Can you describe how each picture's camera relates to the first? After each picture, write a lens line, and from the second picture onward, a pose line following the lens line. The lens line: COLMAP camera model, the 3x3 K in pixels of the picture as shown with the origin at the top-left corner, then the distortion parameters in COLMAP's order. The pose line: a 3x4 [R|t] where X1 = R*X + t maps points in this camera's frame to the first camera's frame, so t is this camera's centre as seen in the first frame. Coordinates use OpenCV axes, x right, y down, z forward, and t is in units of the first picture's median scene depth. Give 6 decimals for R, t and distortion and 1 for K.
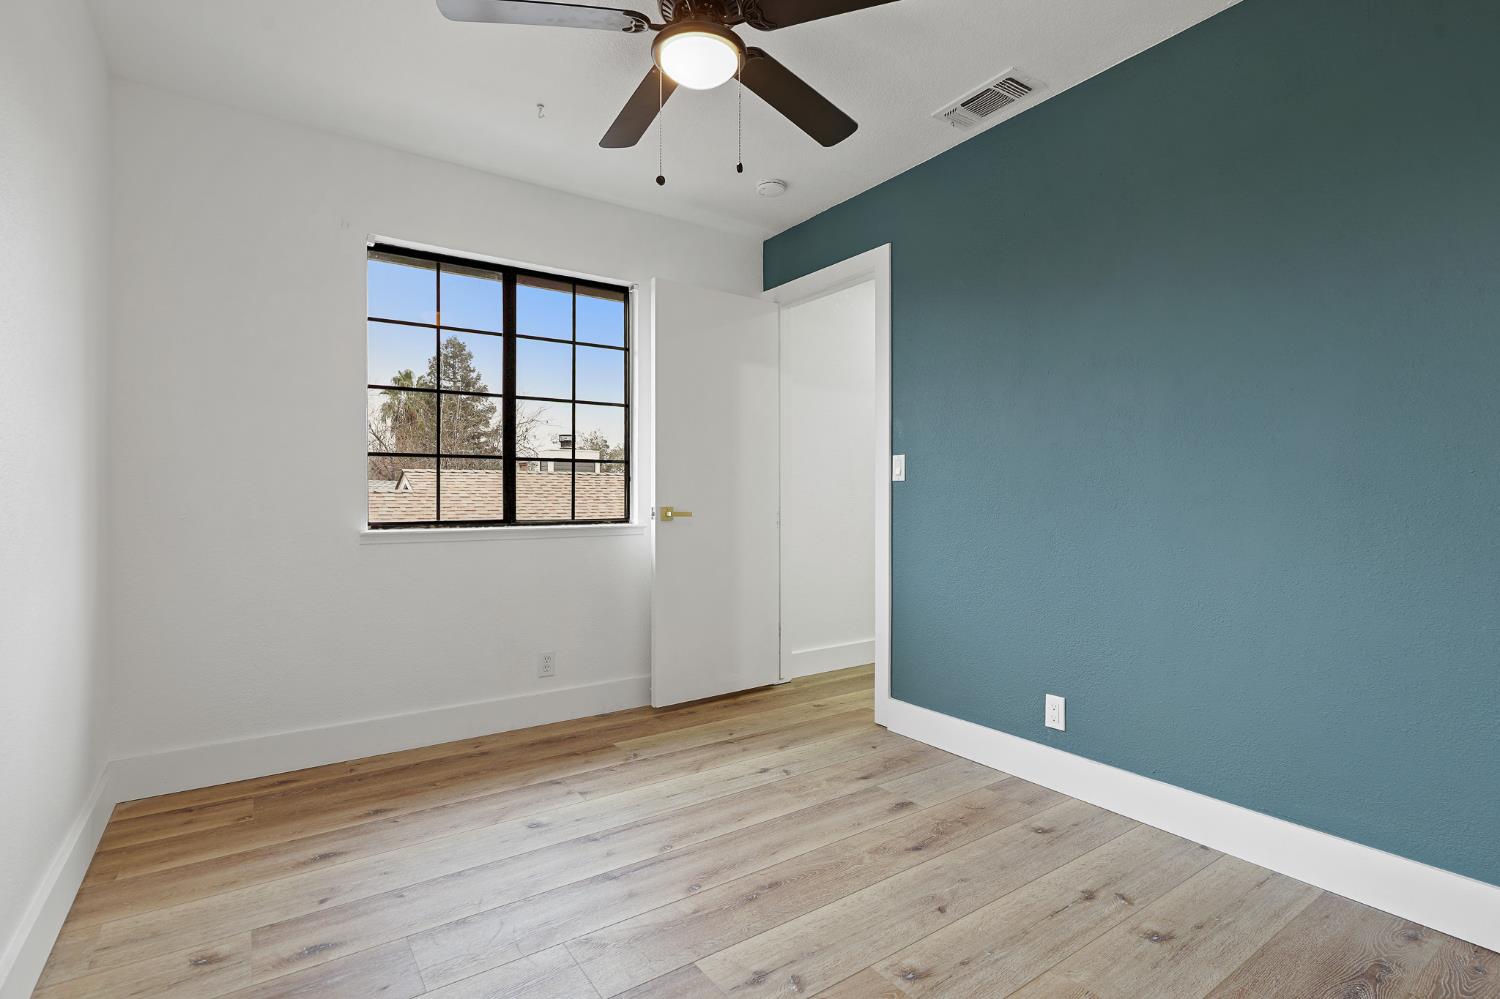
lens RADIAL K [[698.9, 0, 752.1], [0, 698.9, 498.6], [0, 0, 1]] dist [-0.001733, 0.001833]
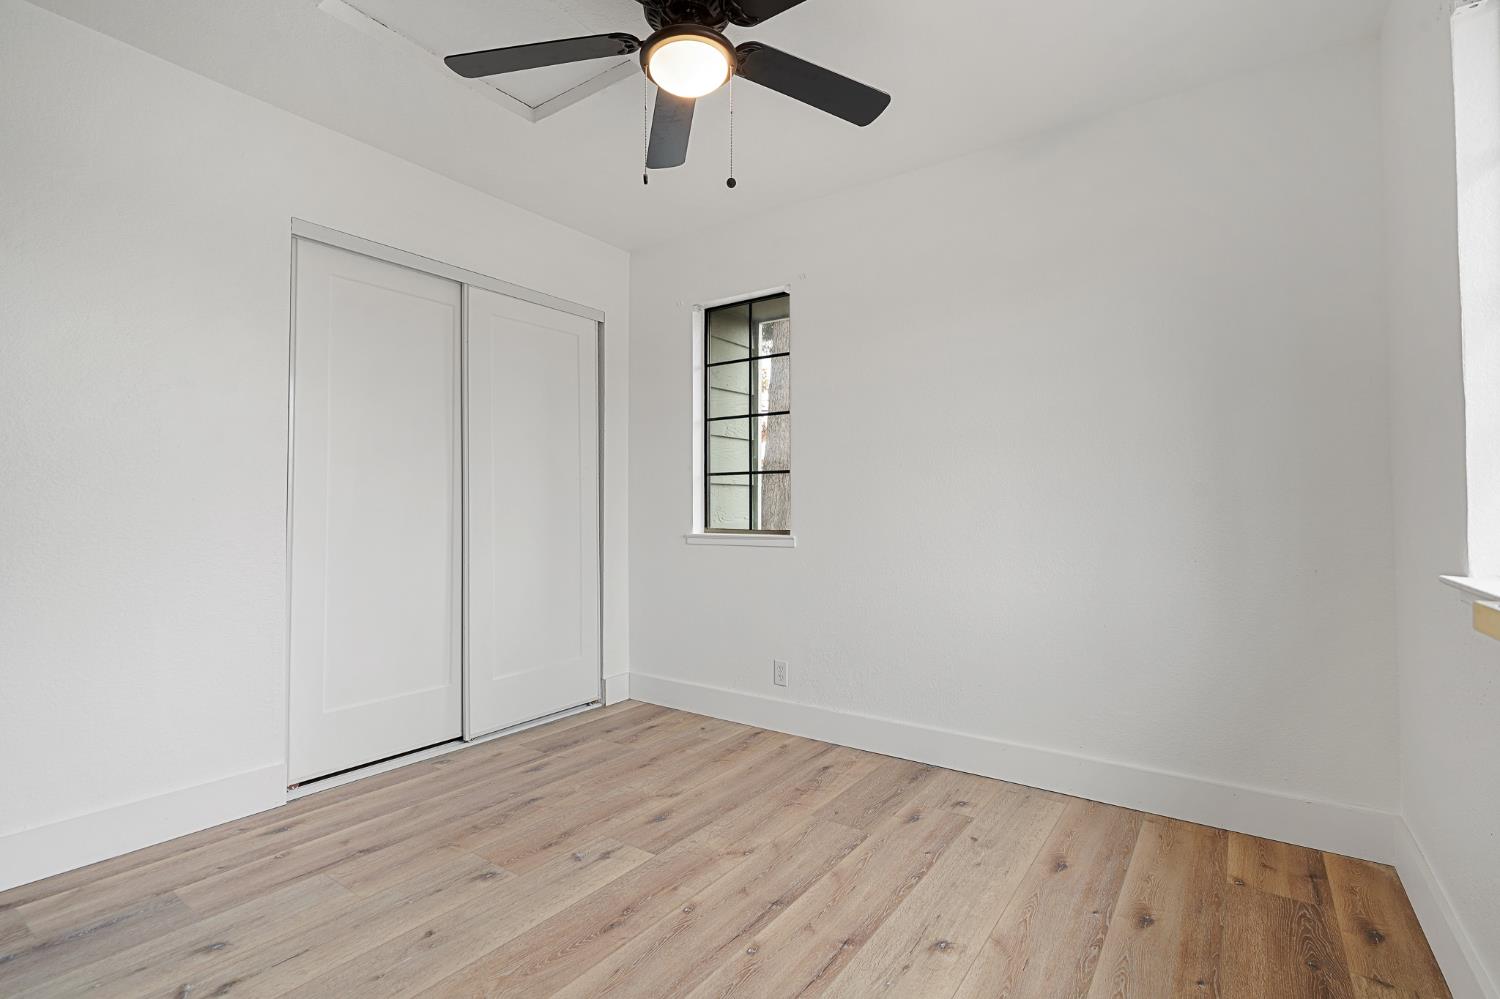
lens RADIAL K [[698.9, 0, 760.1], [0, 698.9, 502.9], [0, 0, 1]] dist [-0.001733, 0.001833]
pose [[-0.938292, -0.004191, -0.345819, 0.171536], [-0.001225, 0.999961, -0.008795, -0.008120], [0.345842, -0.007828, -0.938260, 2.019824]]
